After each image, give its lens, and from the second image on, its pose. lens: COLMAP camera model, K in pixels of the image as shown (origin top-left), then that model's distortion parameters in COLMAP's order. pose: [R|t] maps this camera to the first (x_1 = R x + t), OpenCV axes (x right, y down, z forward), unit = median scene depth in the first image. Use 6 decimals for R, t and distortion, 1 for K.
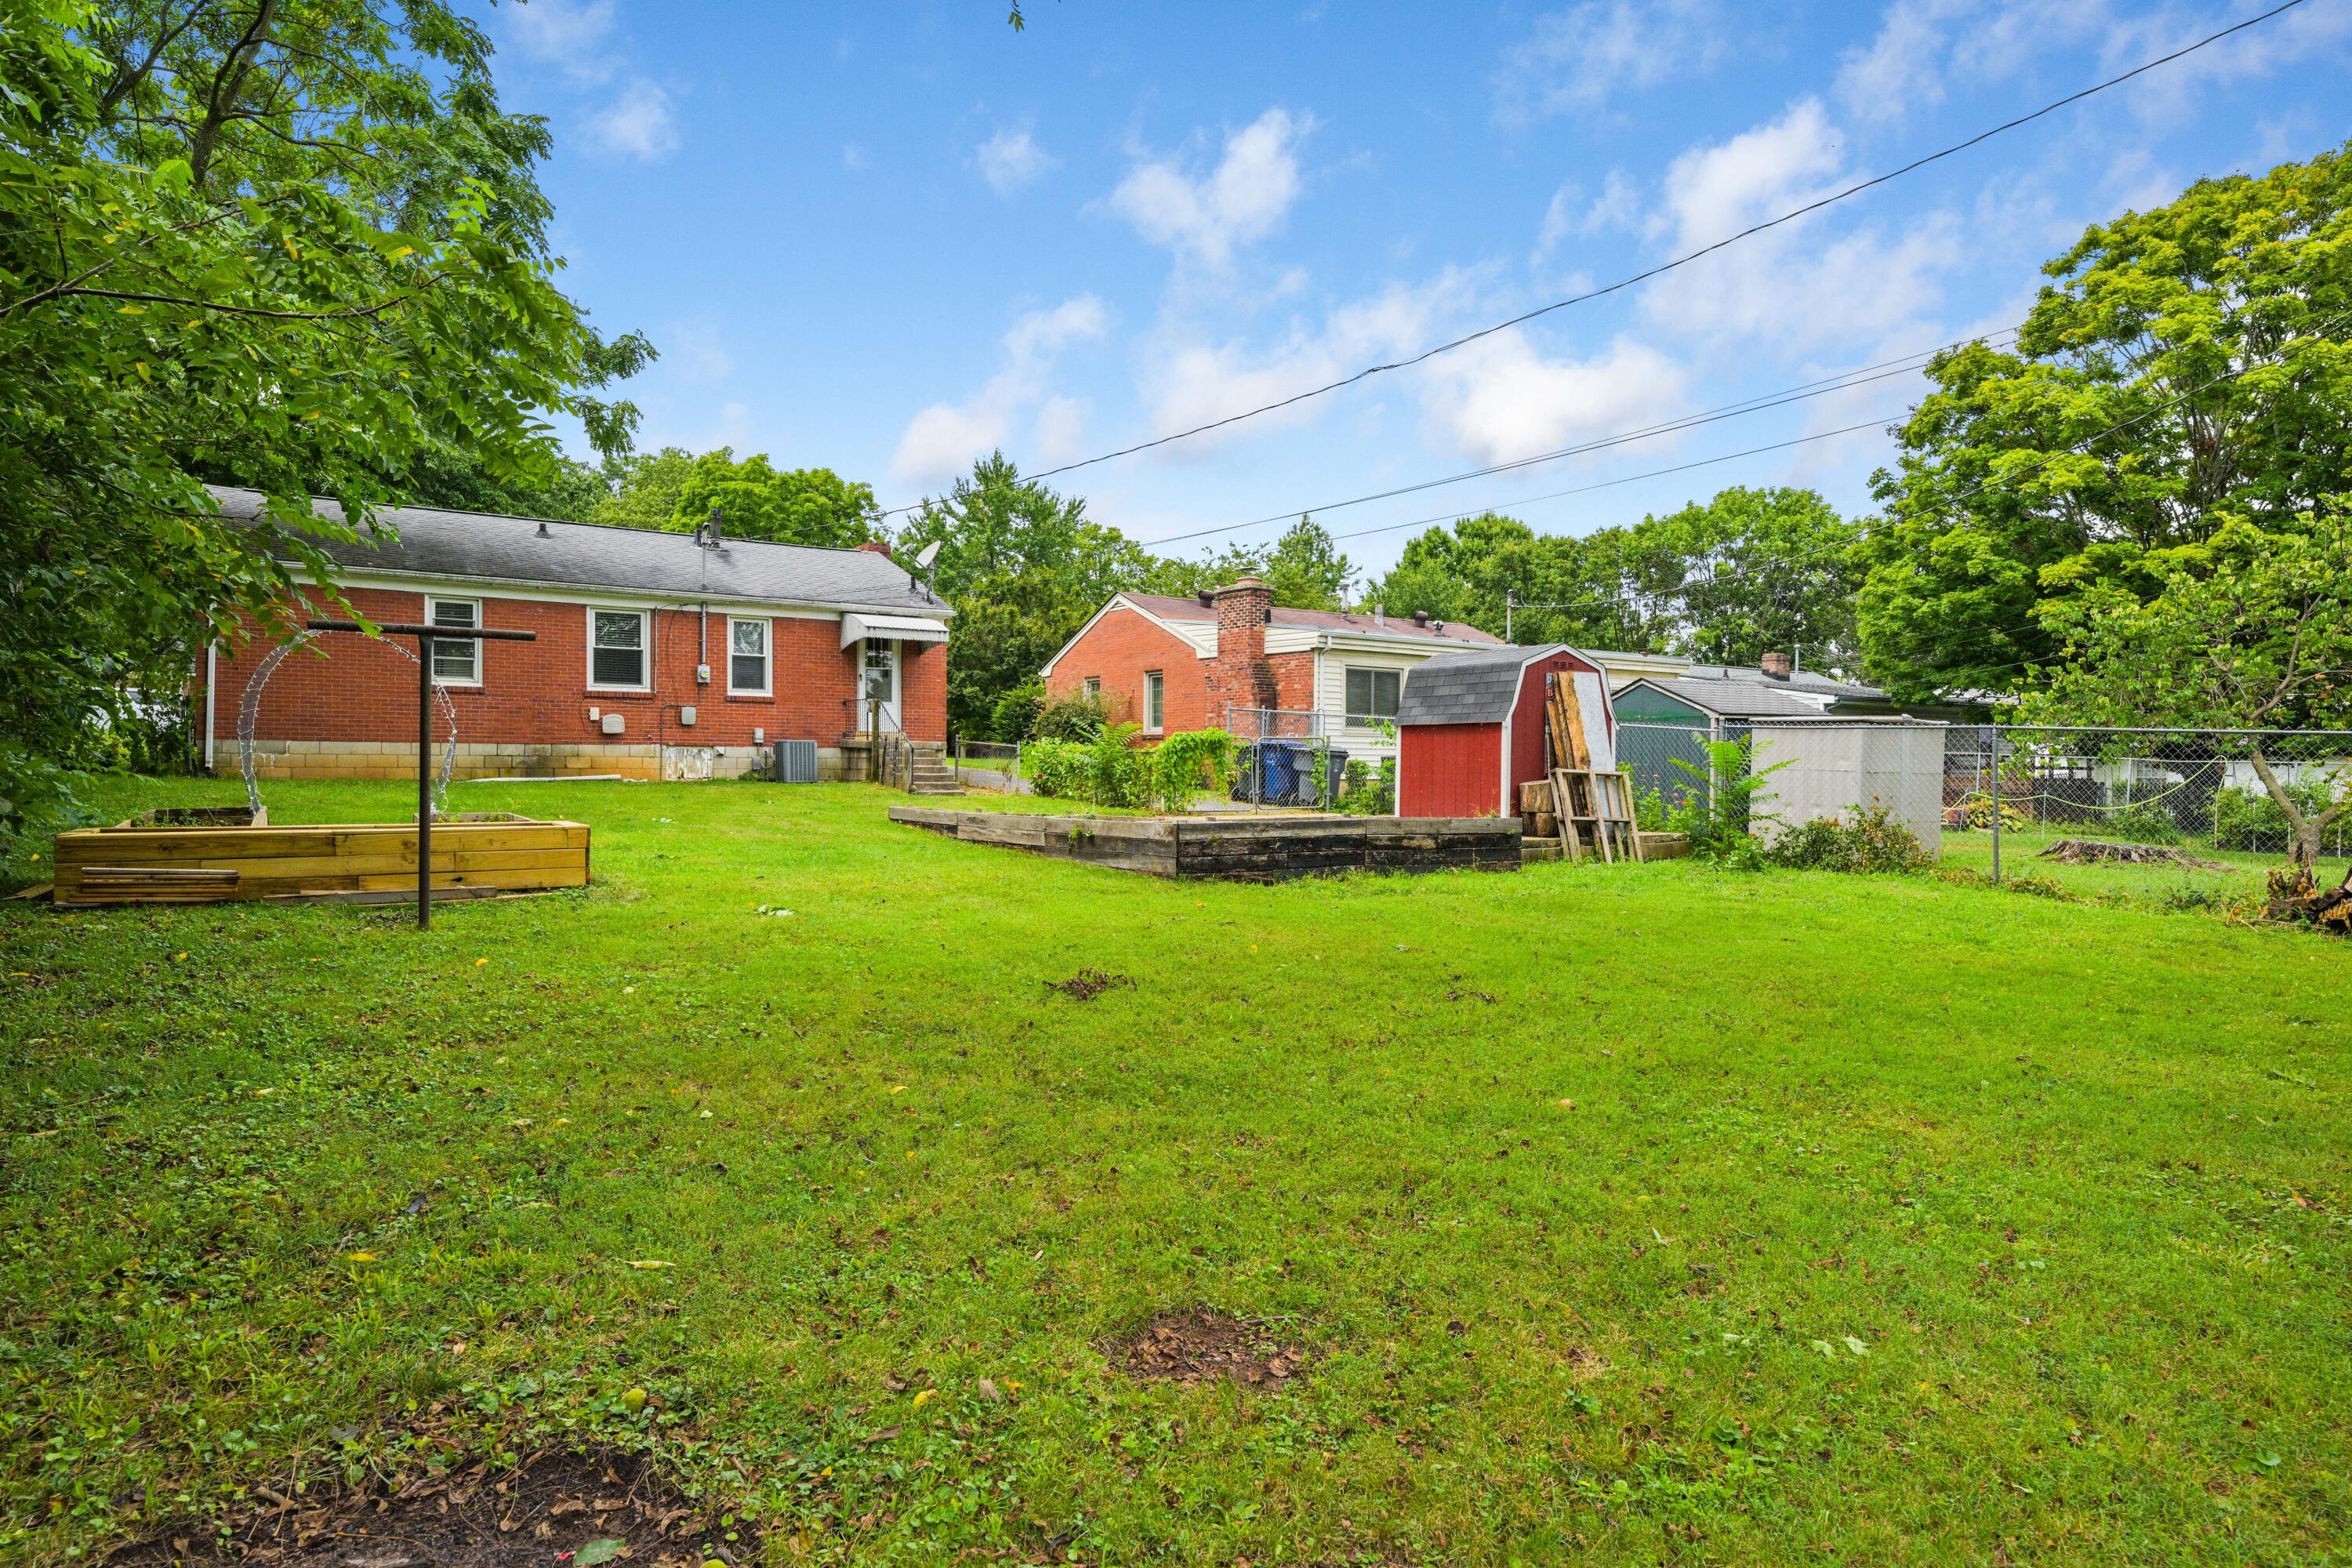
lens RADIAL K [[1383.2, 0, 1181.8], [0, 1383.2, 780.1], [0, 0, 1]] dist [0.004440, -0.000090]
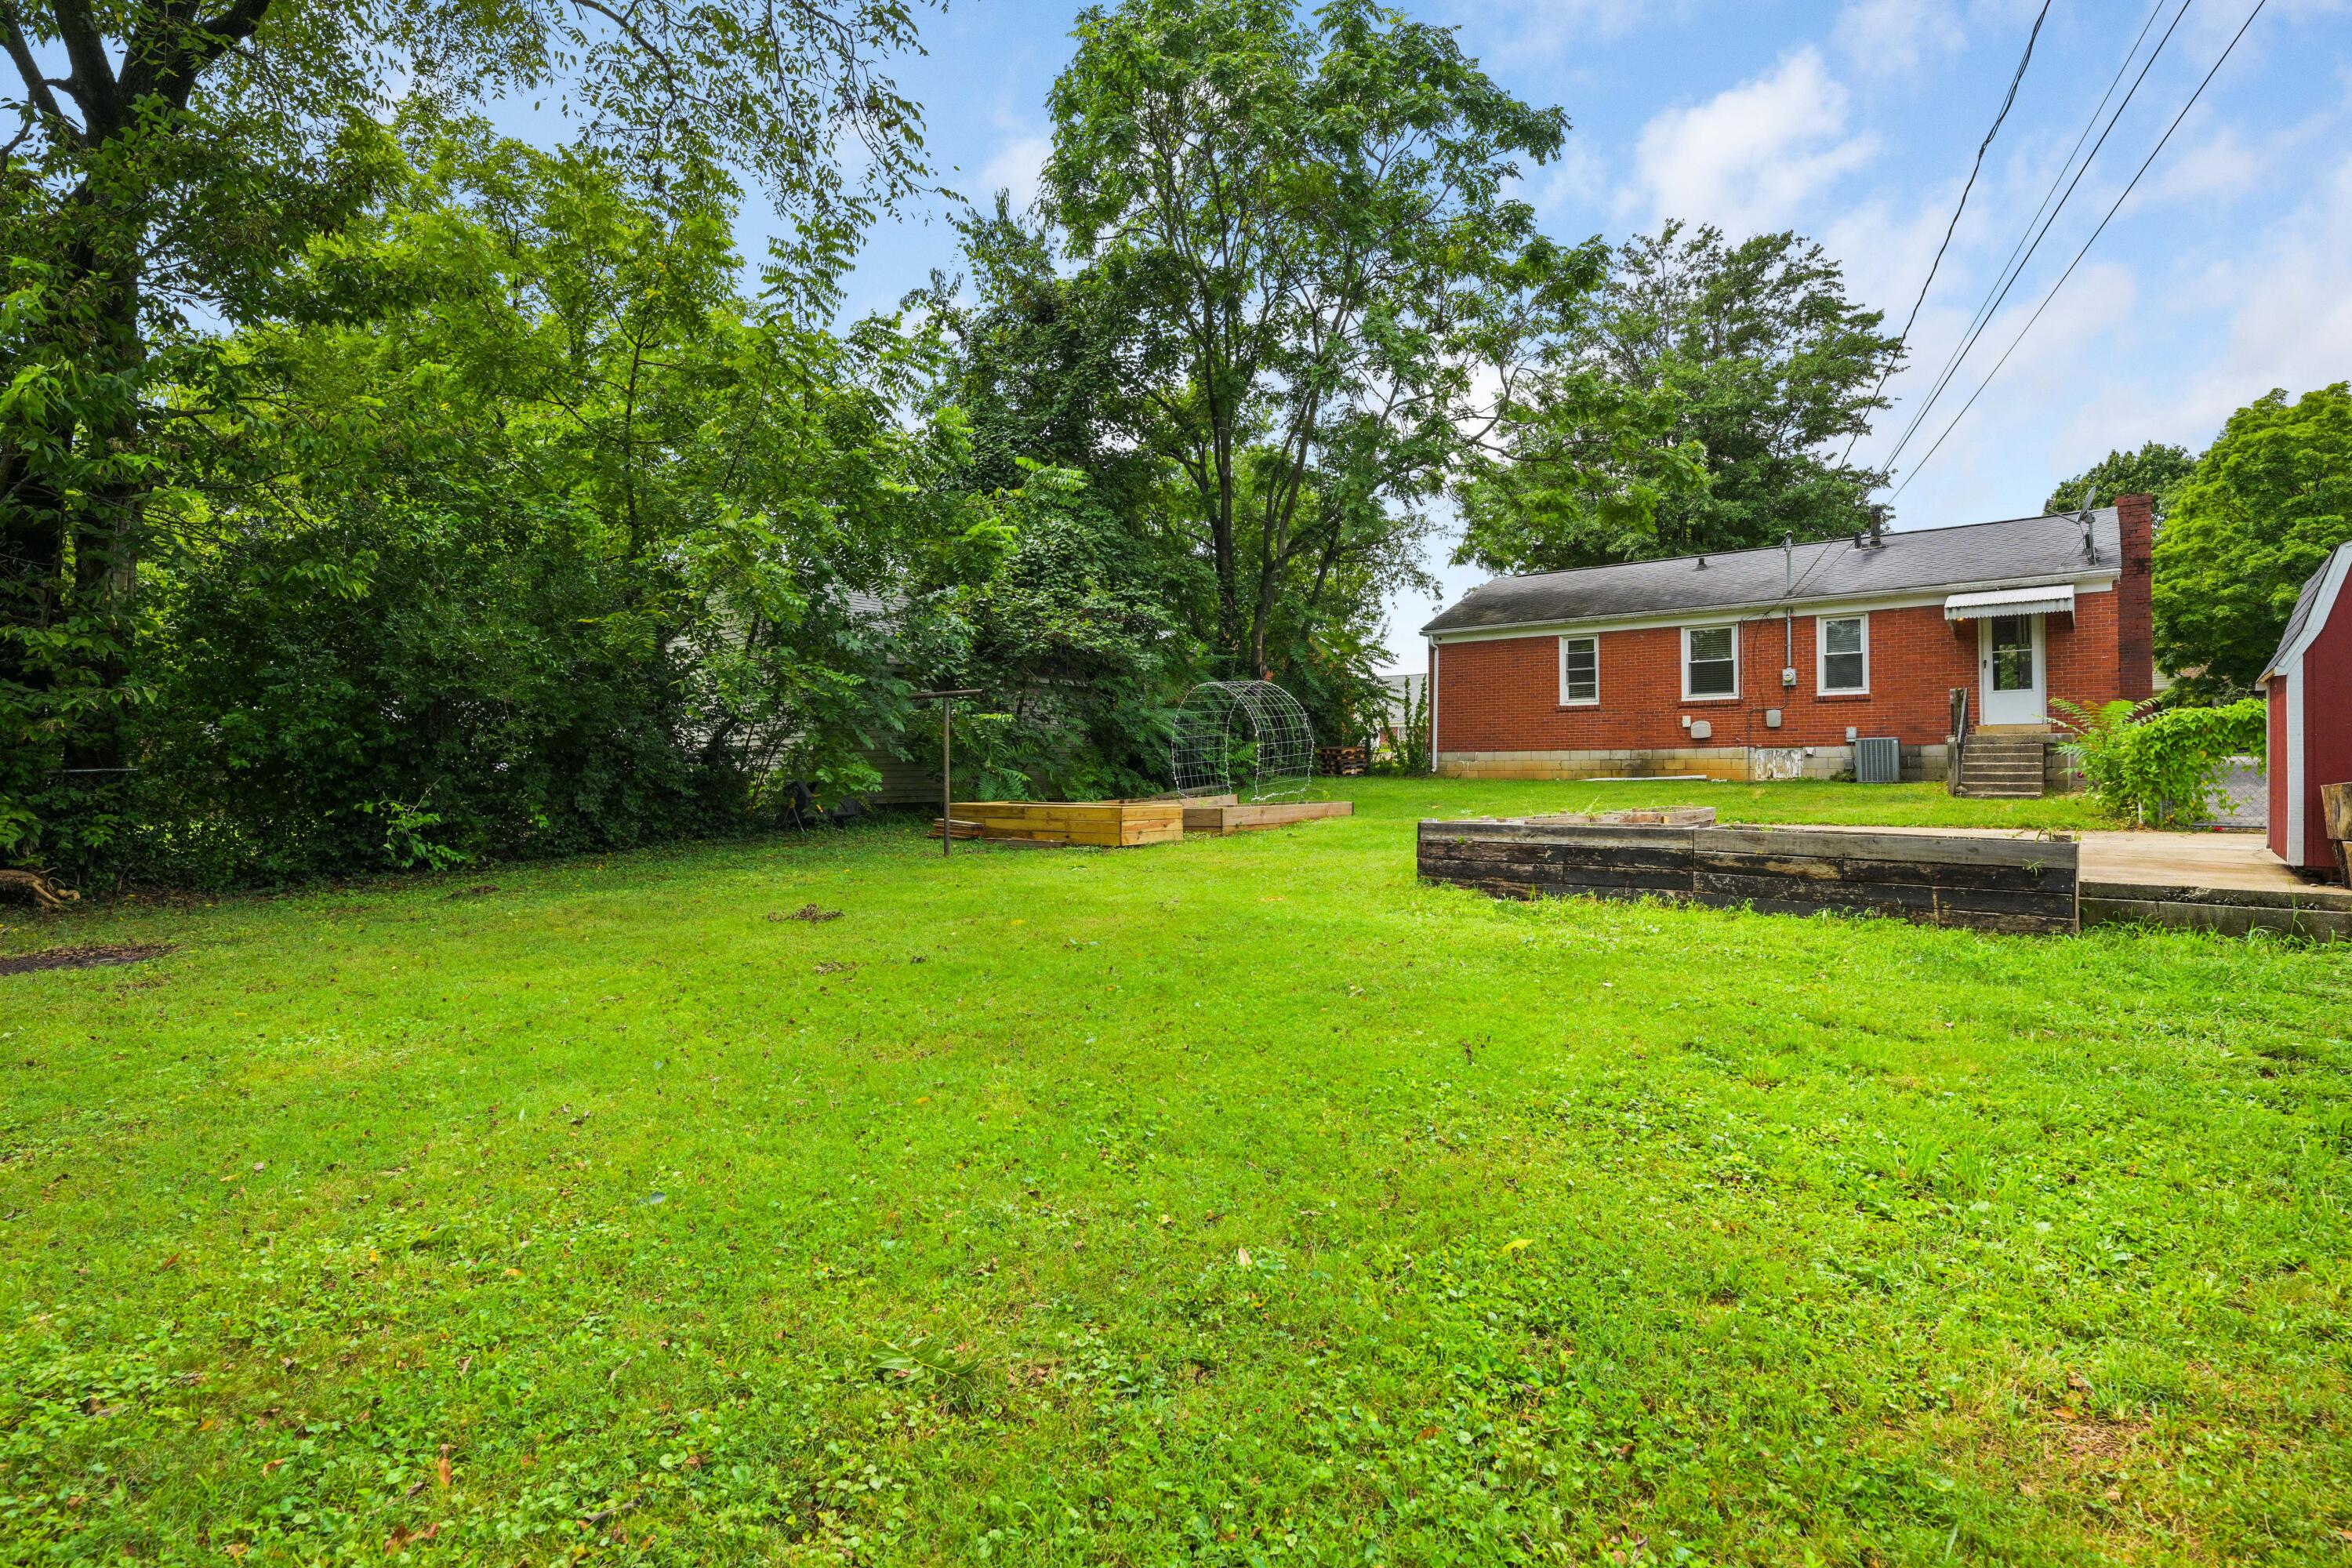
lens RADIAL K [[1173.6, 0, 1167.4], [0, 1173.6, 768.8], [0, 0, 1]] dist [0.021242, 0.000278]
pose [[0.277149, -0.008302, -0.960791, 0.365700], [-0.002895, 0.999951, -0.009476, 0.001373], [0.960823, 0.005408, 0.277111, 0.304915]]
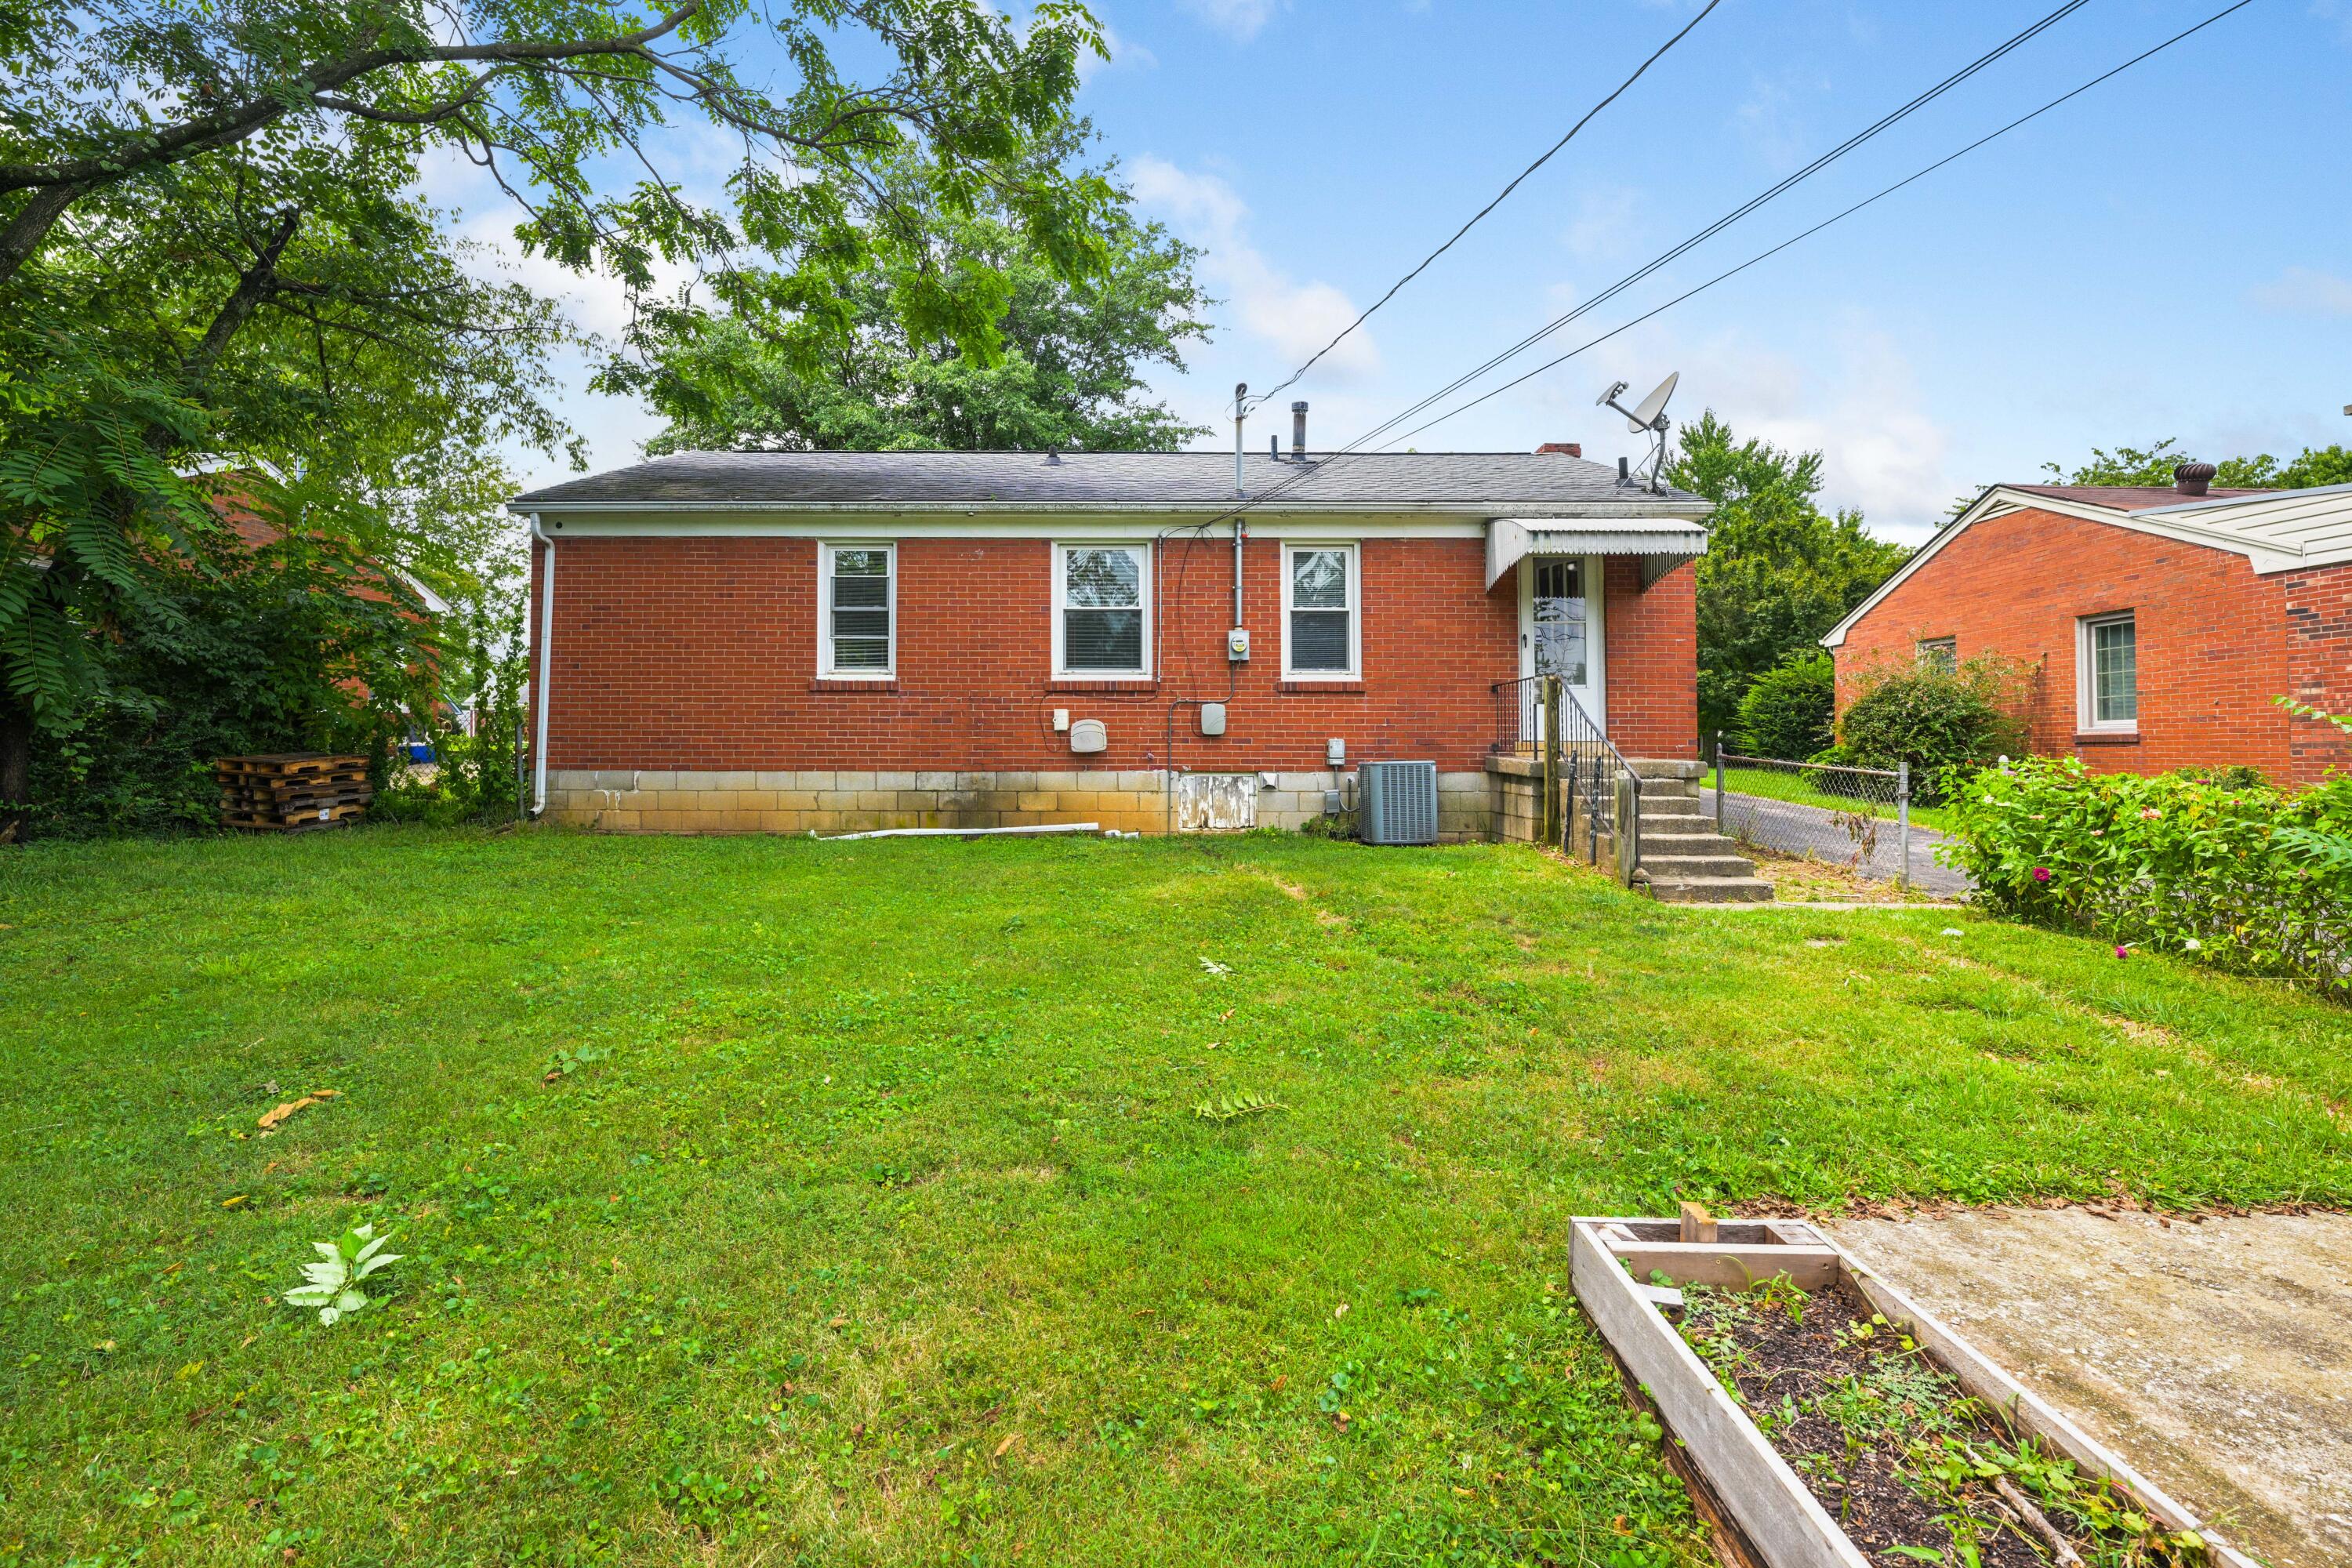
lens RADIAL K [[1006.6, 0, 1181.5], [0, 1006.6, 744.4], [0, 0, 1]] dist [-0.026360, 0.001966]
pose [[0.830968, -0.009456, -0.556240, -0.132974], [-0.001641, 0.999810, -0.019448, -0.027411], [0.556318, 0.017073, 0.830794, 0.632874]]
